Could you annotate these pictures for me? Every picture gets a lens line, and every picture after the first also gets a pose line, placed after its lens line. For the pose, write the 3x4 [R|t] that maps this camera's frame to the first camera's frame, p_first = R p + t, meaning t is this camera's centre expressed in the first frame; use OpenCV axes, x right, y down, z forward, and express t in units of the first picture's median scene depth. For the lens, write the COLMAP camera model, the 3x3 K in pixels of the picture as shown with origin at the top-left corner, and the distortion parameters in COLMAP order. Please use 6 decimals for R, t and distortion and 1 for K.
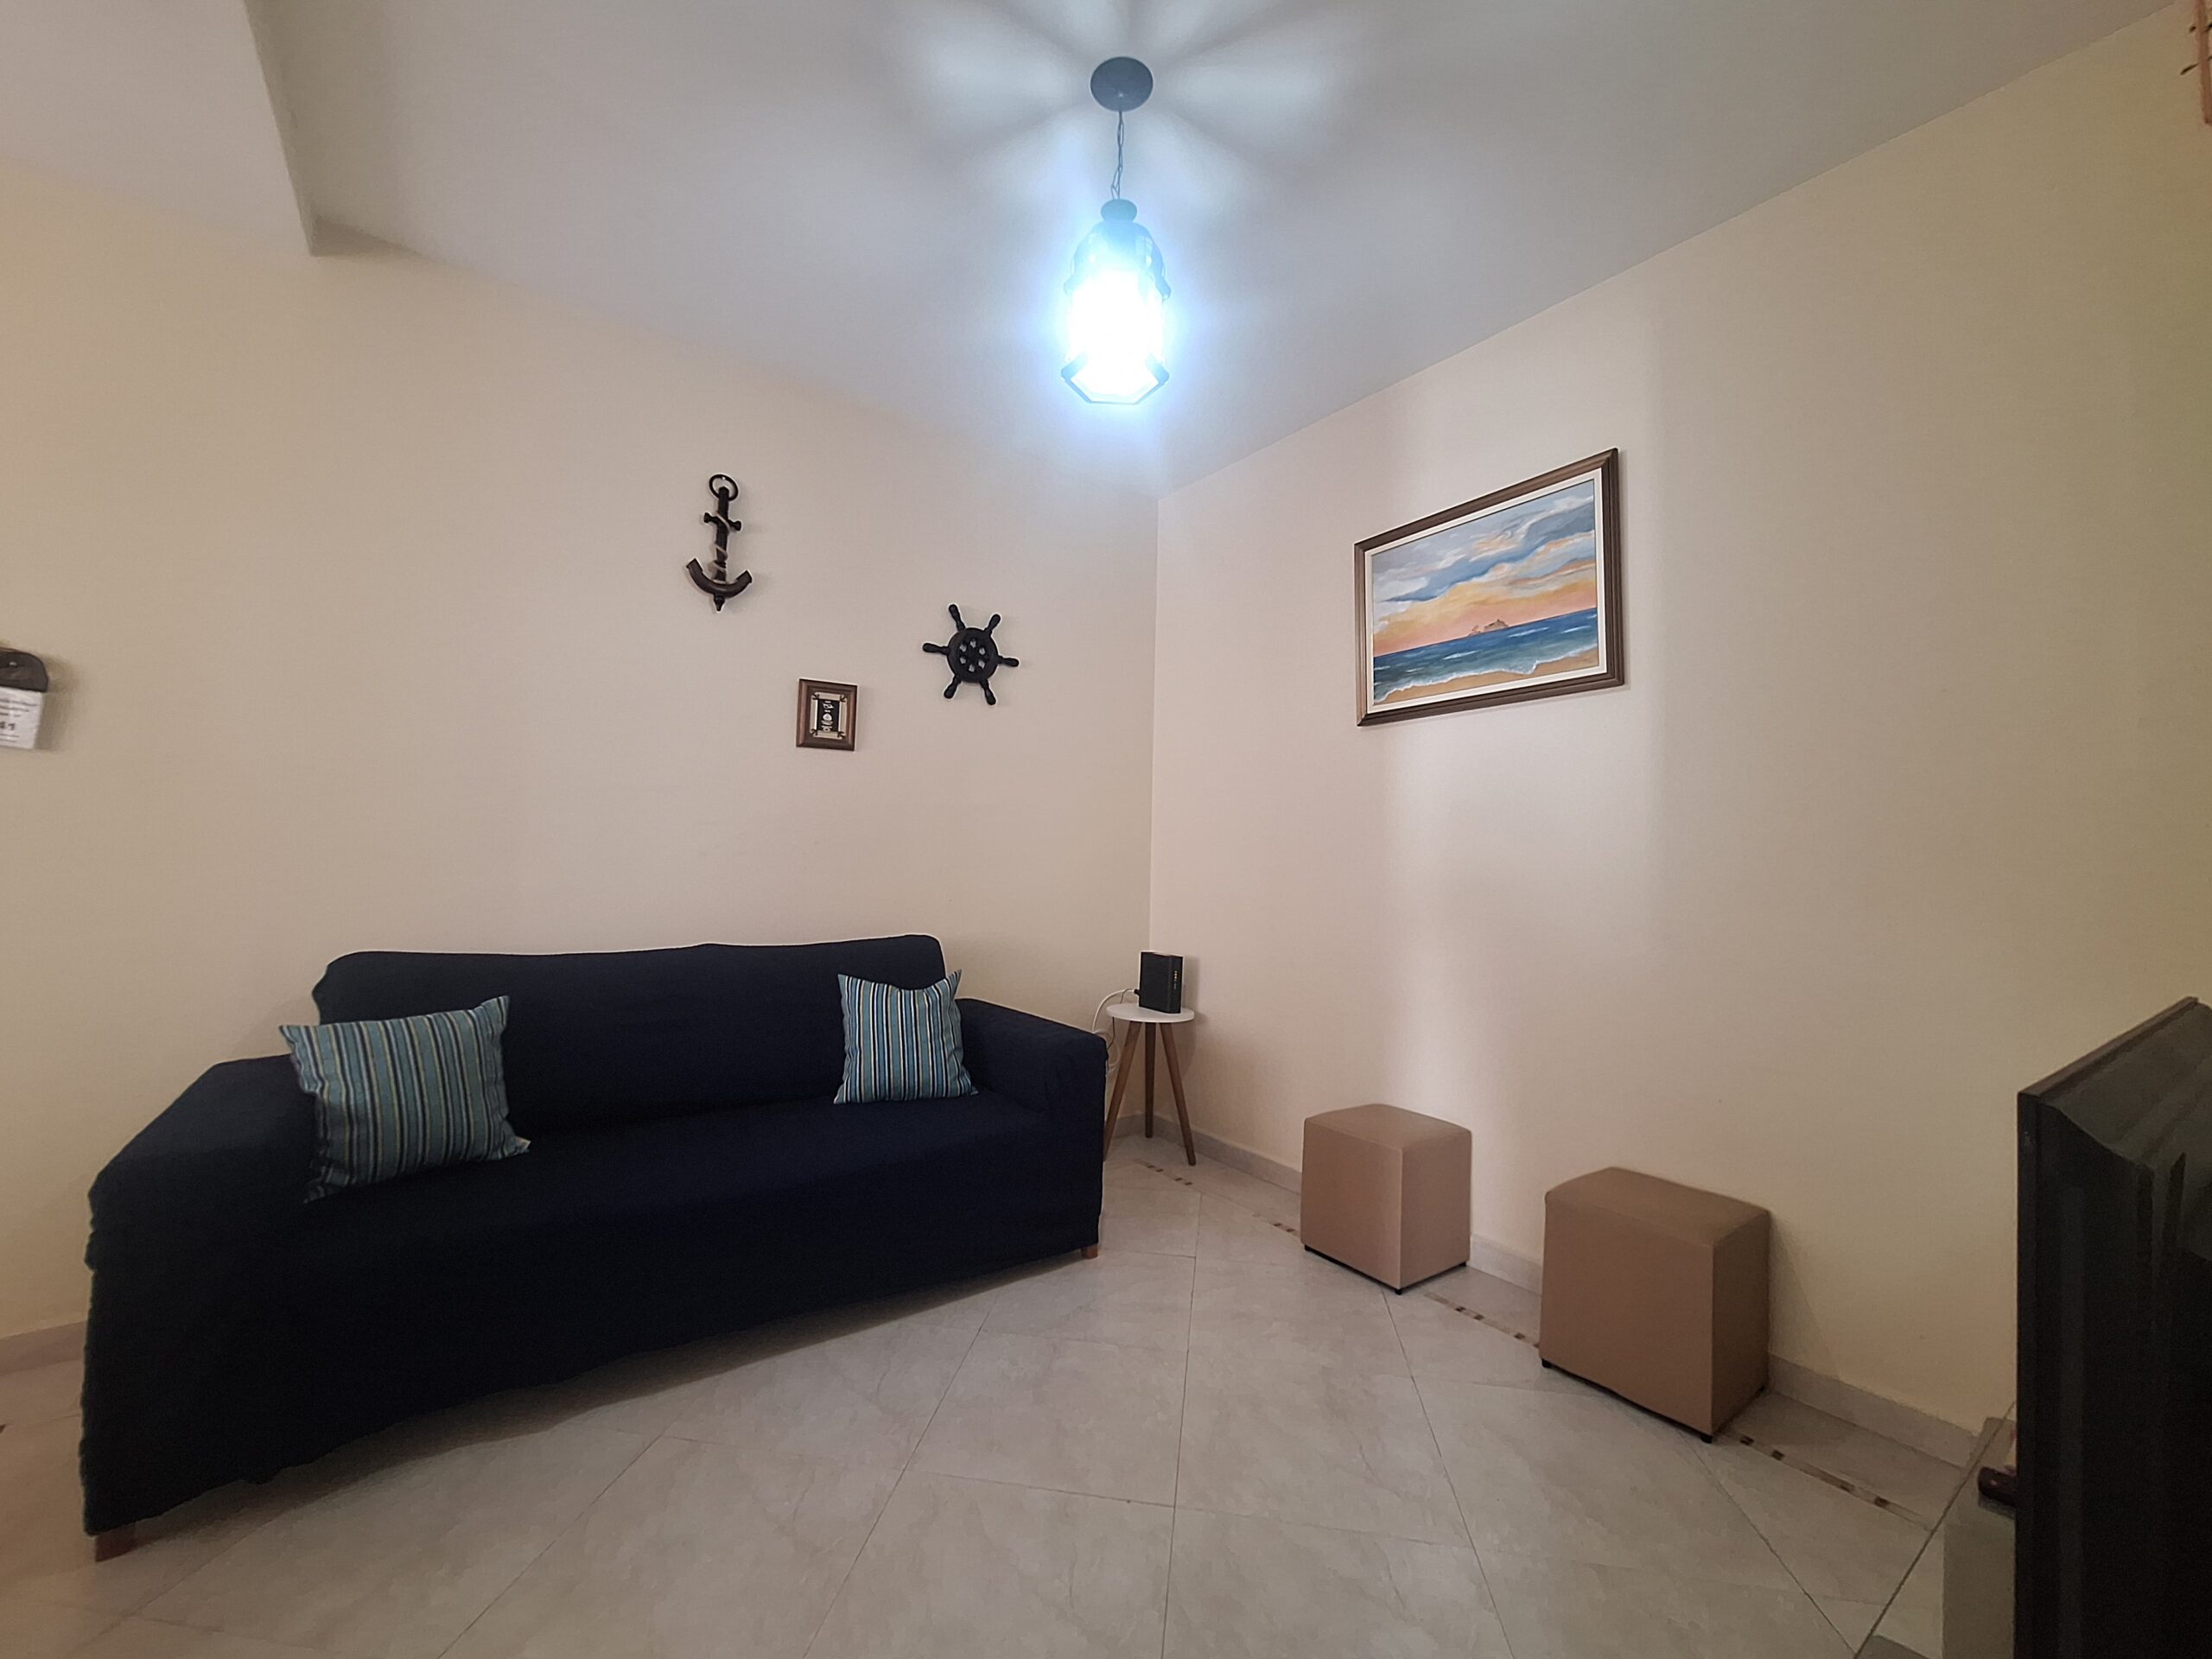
lens RADIAL K [[878.2, 0, 1088.0], [0, 878.2, 839.3], [0, 0, 1]] dist [-0.006566, 0.003781]
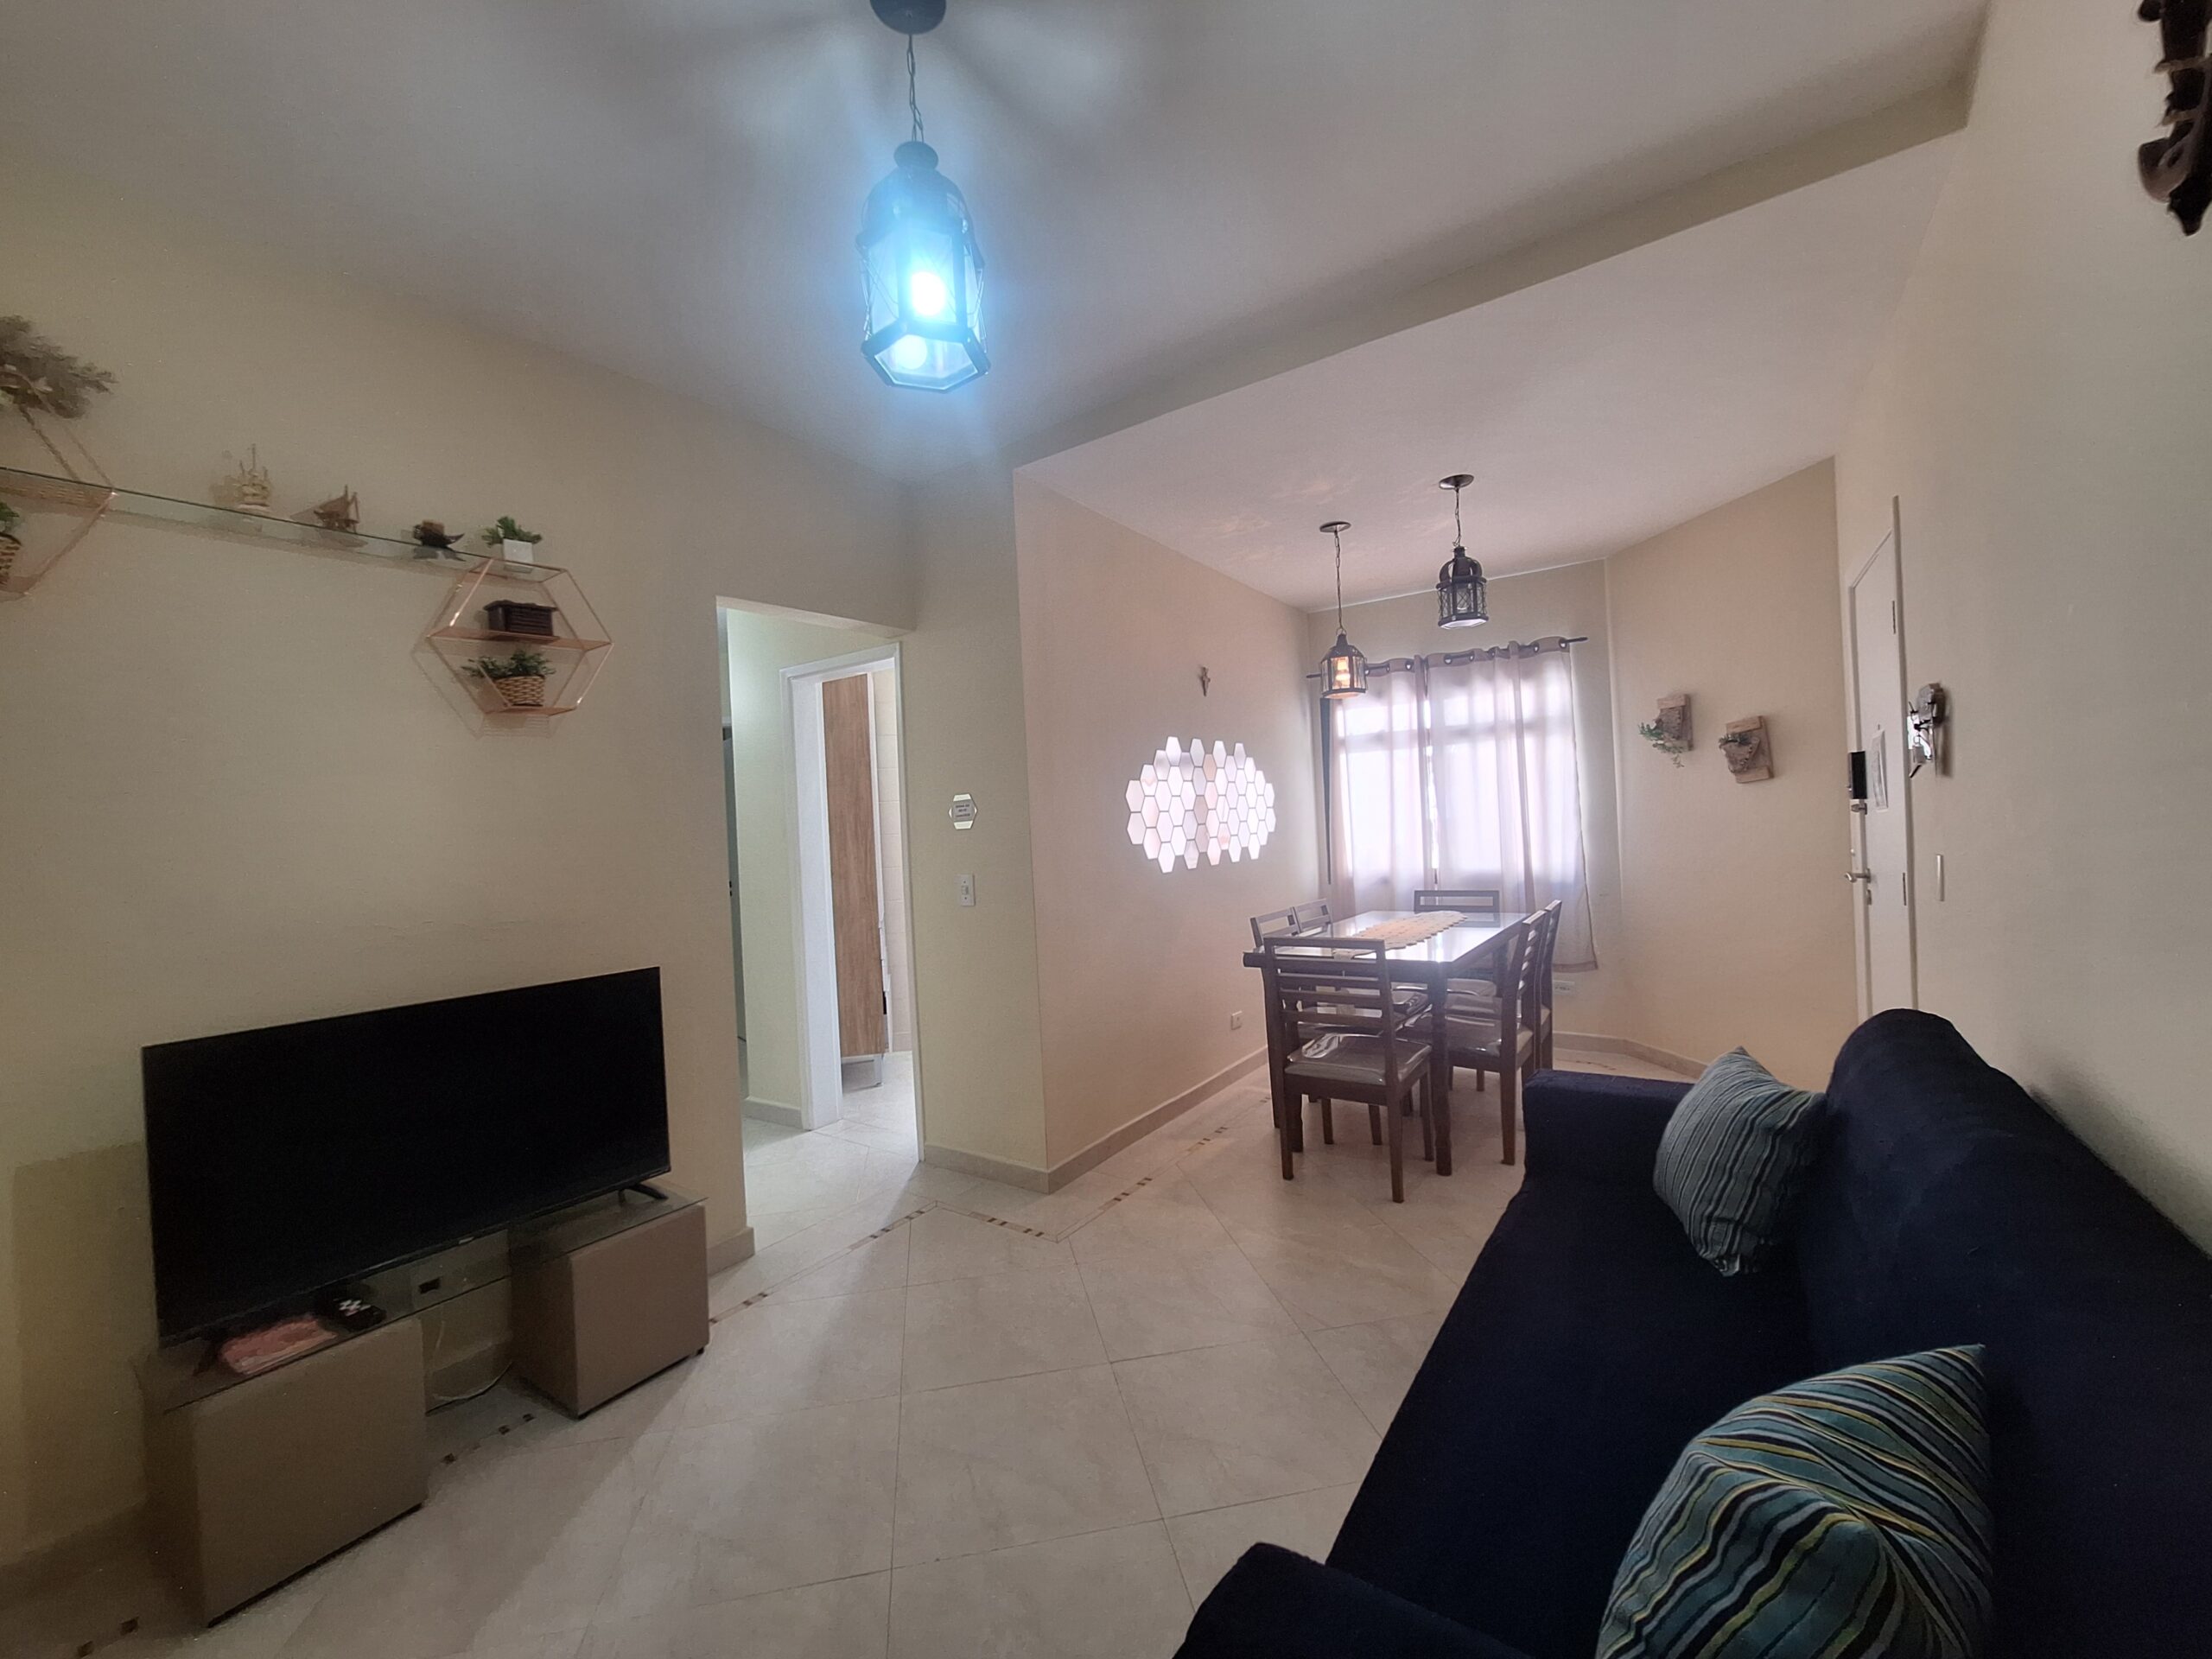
lens RADIAL K [[878.2, 0, 1088.0], [0, 878.2, 839.3], [0, 0, 1]] dist [-0.006566, 0.003781]
pose [[-0.944501, 0.027655, -0.327341, 0.115048], [0.034310, 0.999305, -0.014575, -0.034622], [0.326711, -0.024997, -0.944794, 1.223183]]
